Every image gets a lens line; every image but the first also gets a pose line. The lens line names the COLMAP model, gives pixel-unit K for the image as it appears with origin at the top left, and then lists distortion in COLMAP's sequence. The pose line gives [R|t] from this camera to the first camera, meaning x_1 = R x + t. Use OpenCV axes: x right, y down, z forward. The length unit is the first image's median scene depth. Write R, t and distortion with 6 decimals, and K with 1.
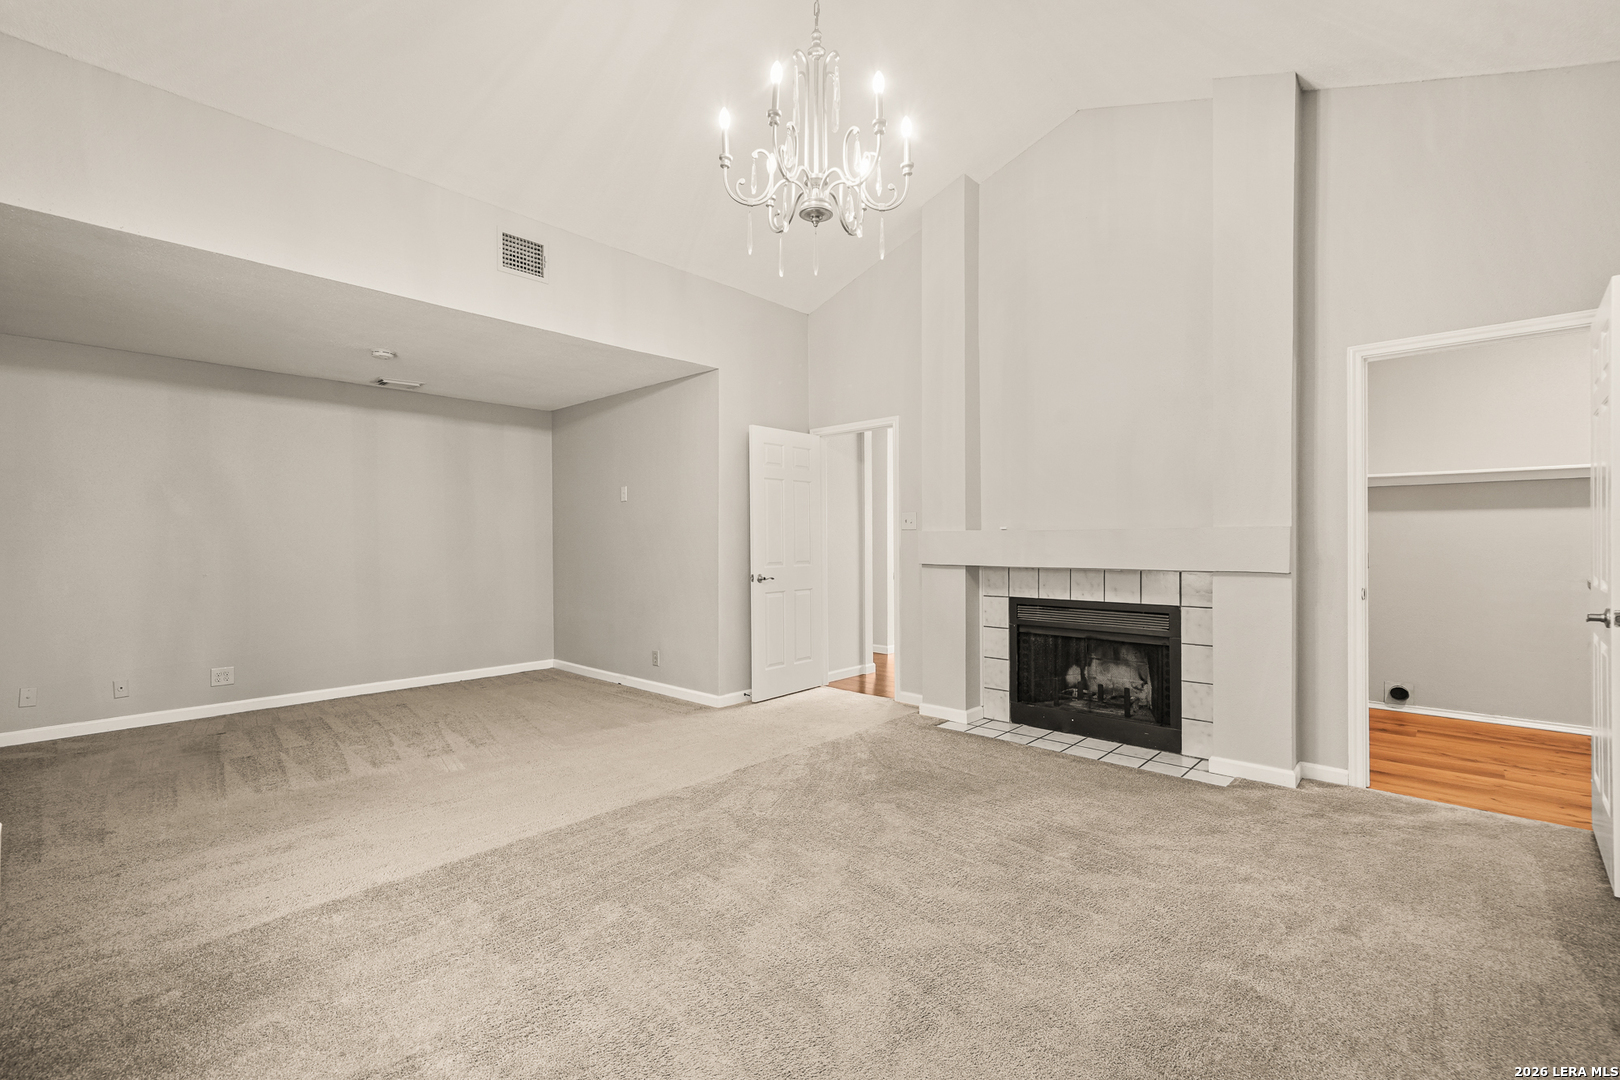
lens RADIAL K [[698.9, 0, 811.9], [0, 698.9, 542.2], [0, 0, 1]] dist [0.001666, 0.005169]
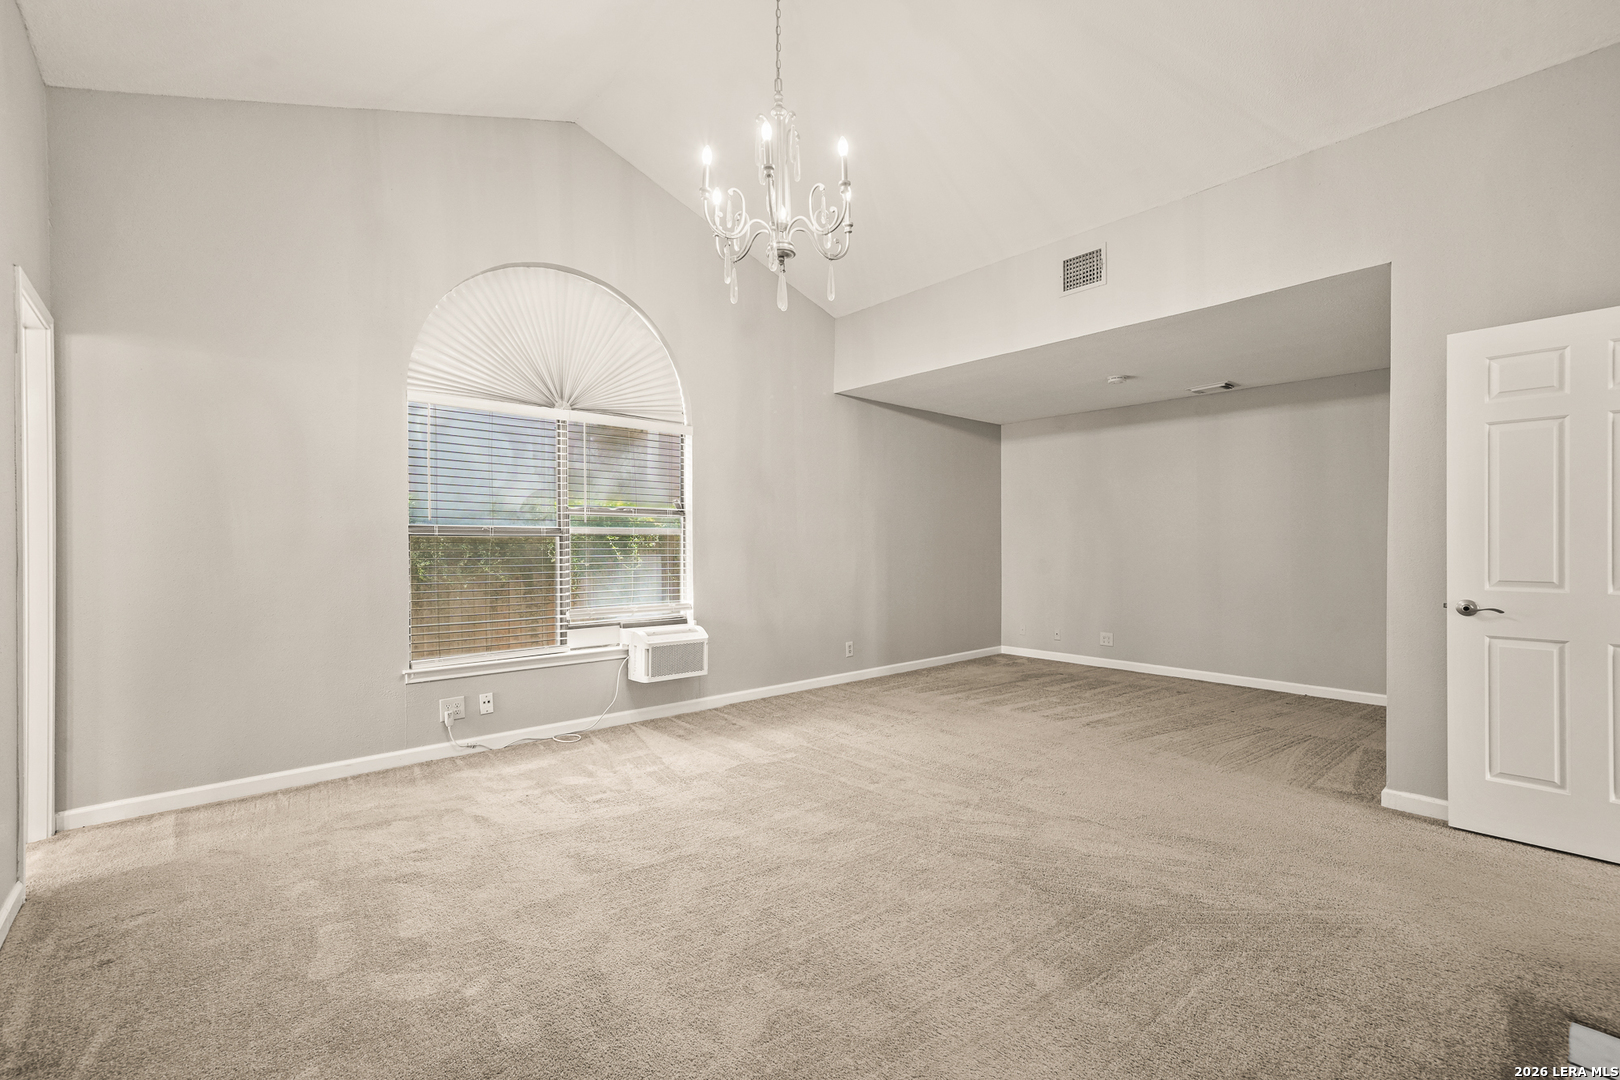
lens RADIAL K [[698.9, 0, 811.9], [0, 698.9, 542.2], [0, 0, 1]] dist [0.001666, 0.005169]
pose [[-0.098178, 0.004384, -0.995159, 0.892253], [-0.000662, 0.999990, 0.004470, -0.003898], [0.995169, 0.001097, -0.098174, 0.913153]]
